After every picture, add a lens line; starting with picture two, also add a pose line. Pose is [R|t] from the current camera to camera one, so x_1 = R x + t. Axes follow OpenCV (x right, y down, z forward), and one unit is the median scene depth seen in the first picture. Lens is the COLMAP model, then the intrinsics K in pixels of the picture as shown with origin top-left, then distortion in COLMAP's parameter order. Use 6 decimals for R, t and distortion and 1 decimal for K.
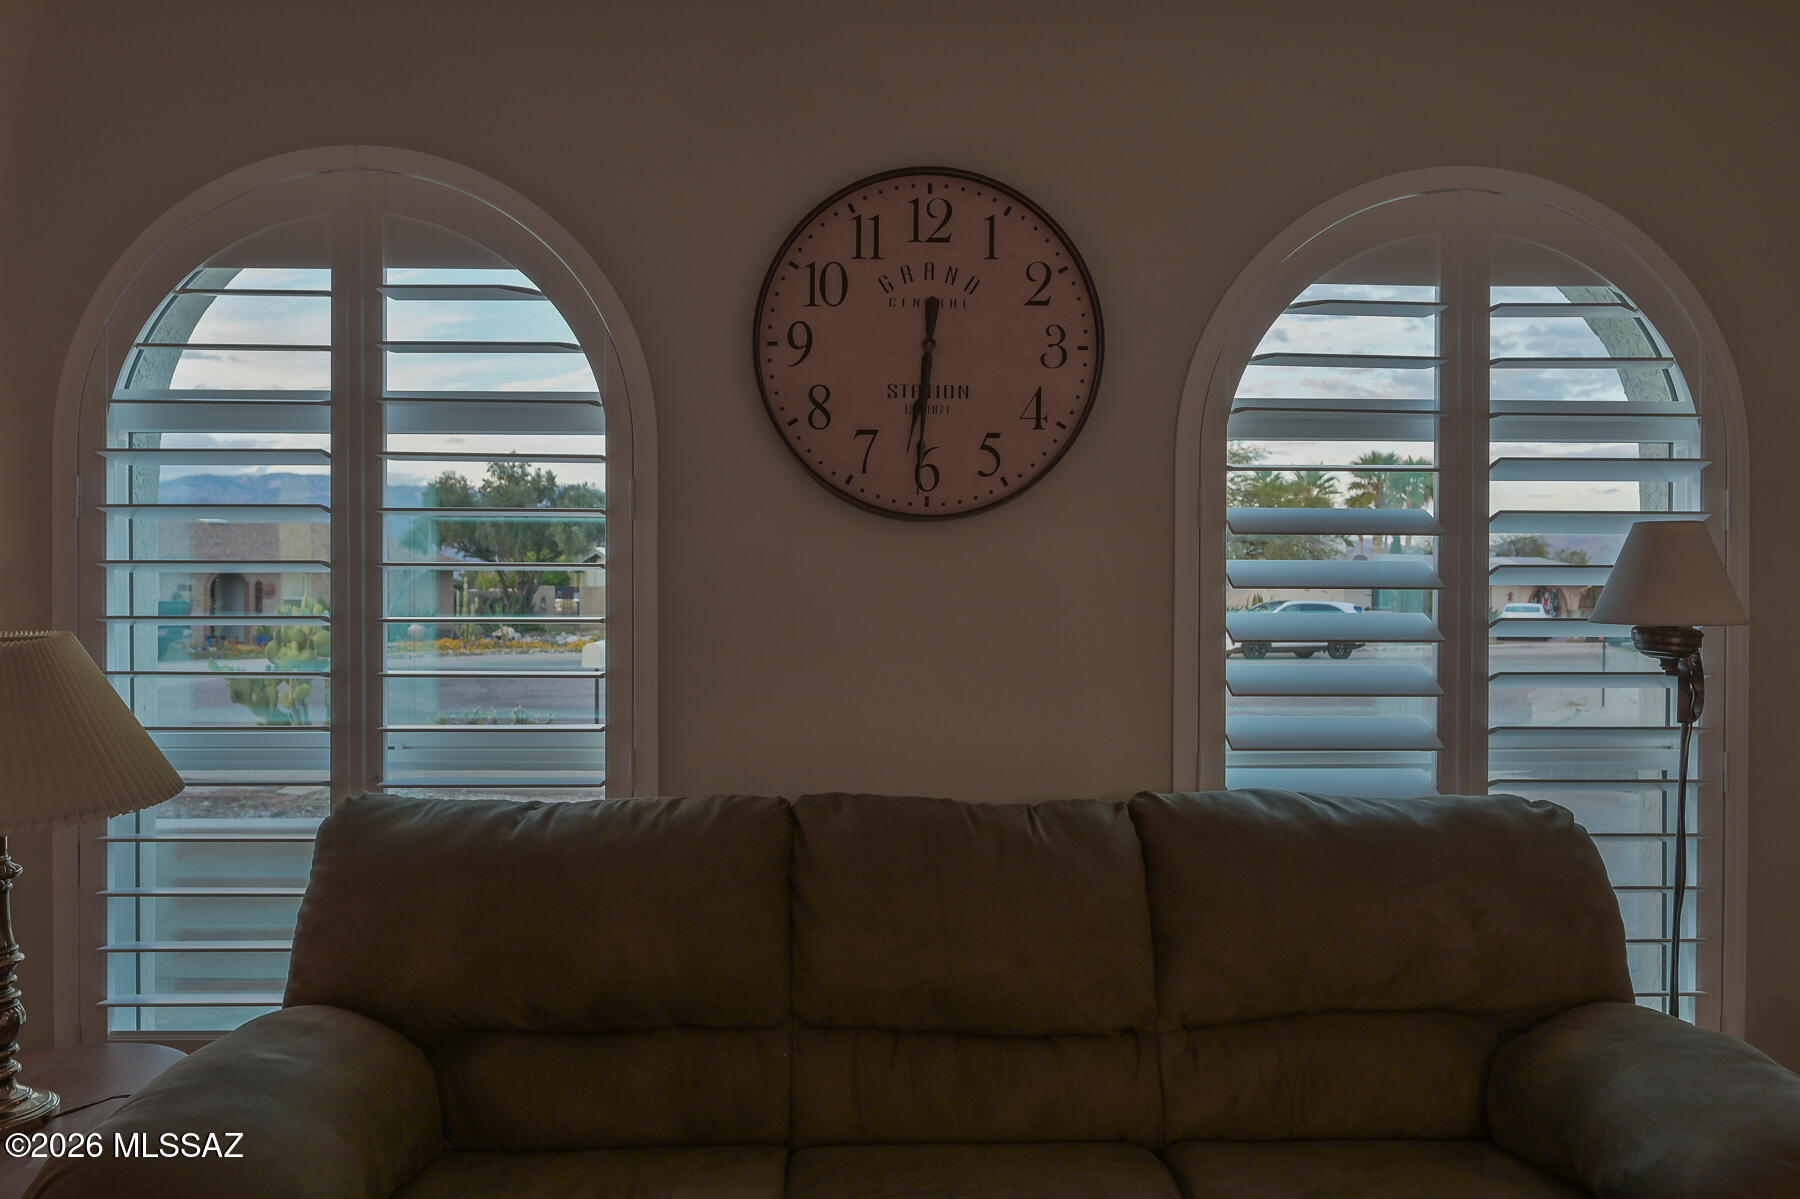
lens RADIAL K [[1315.6, 0, 893.2], [0, 1315.6, 602.6], [0, 0, 1]] dist [0.001237, 0.009818]
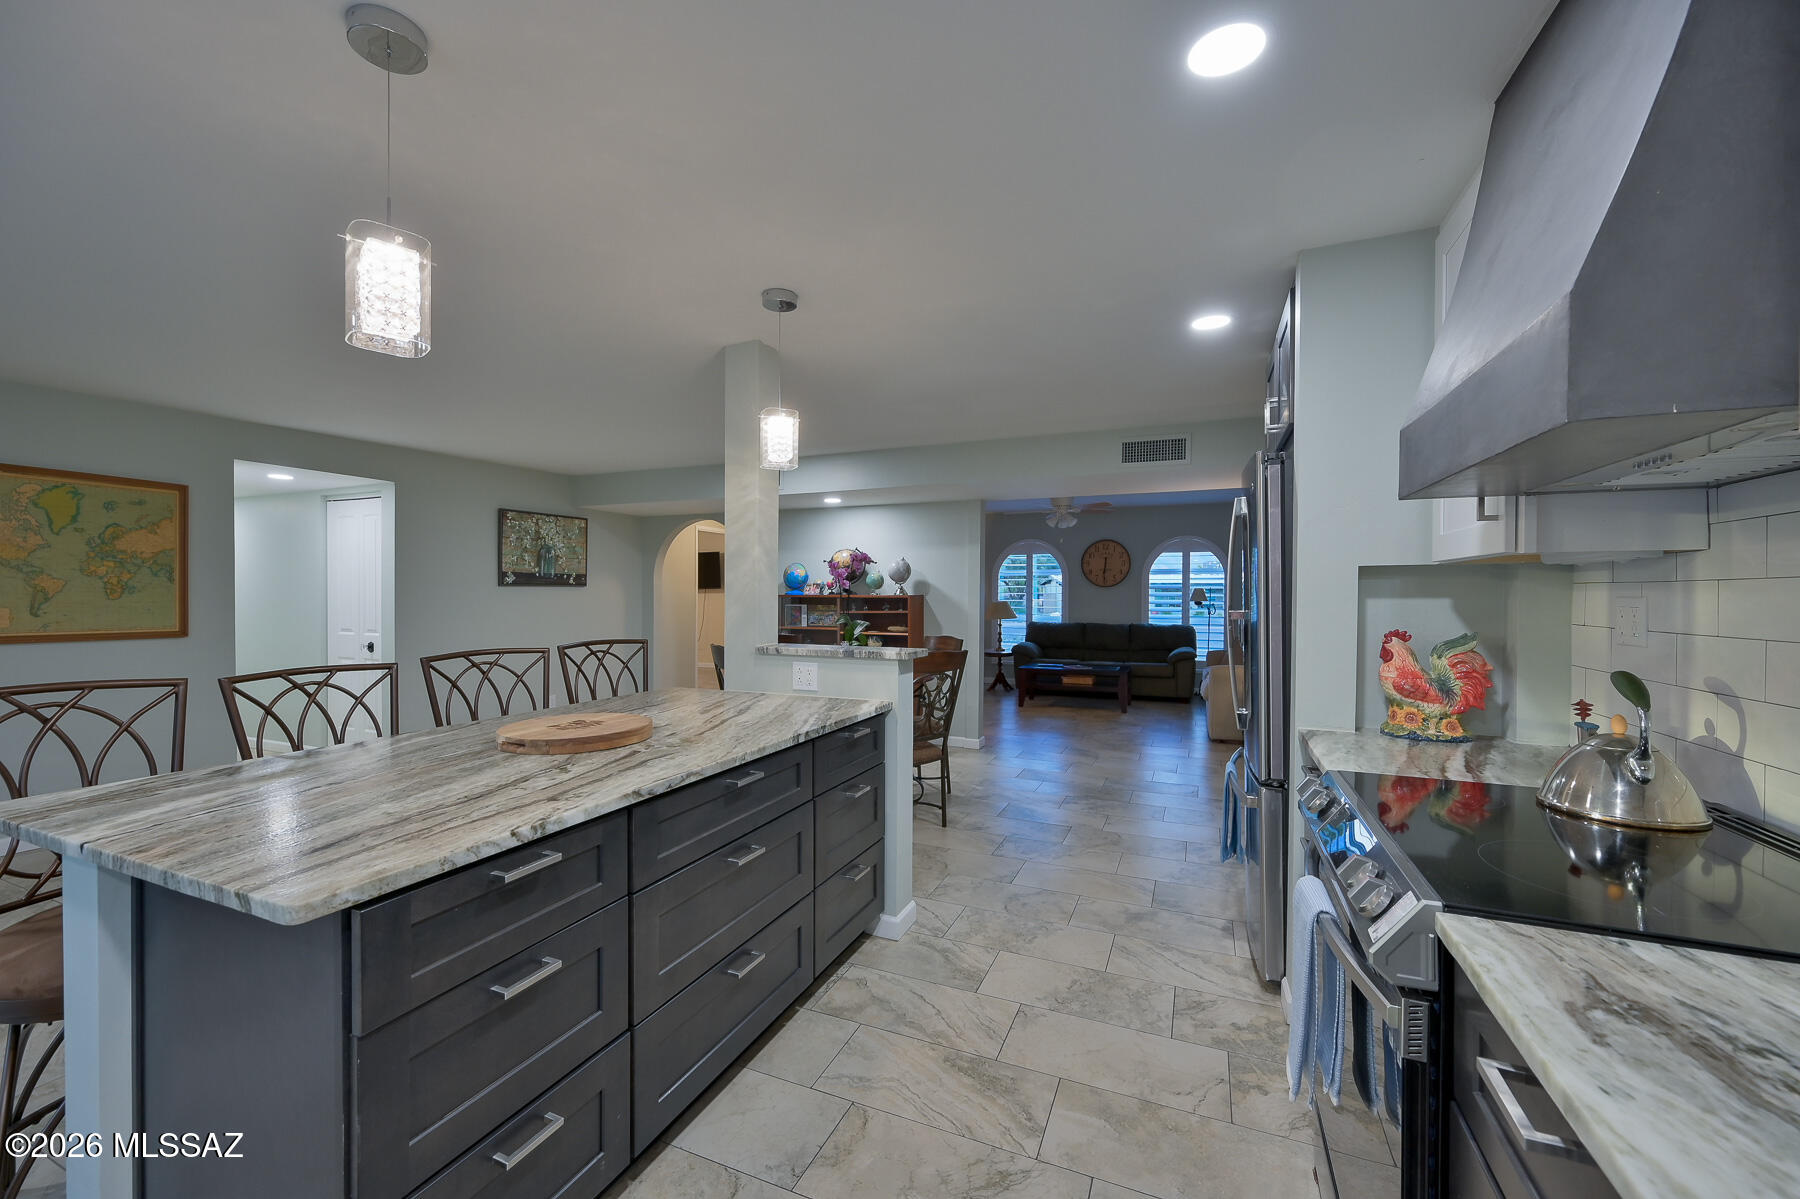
lens RADIAL K [[707.4, 0, 902.7], [0, 707.4, 603.6], [0, 0, 1]] dist [-0.003054, 0.000421]
pose [[0.907963, 0.007074, -0.418990, 0.656798], [-0.007170, 0.999973, 0.001345, 0.034240], [0.418988, 0.001783, 0.907990, -3.076603]]
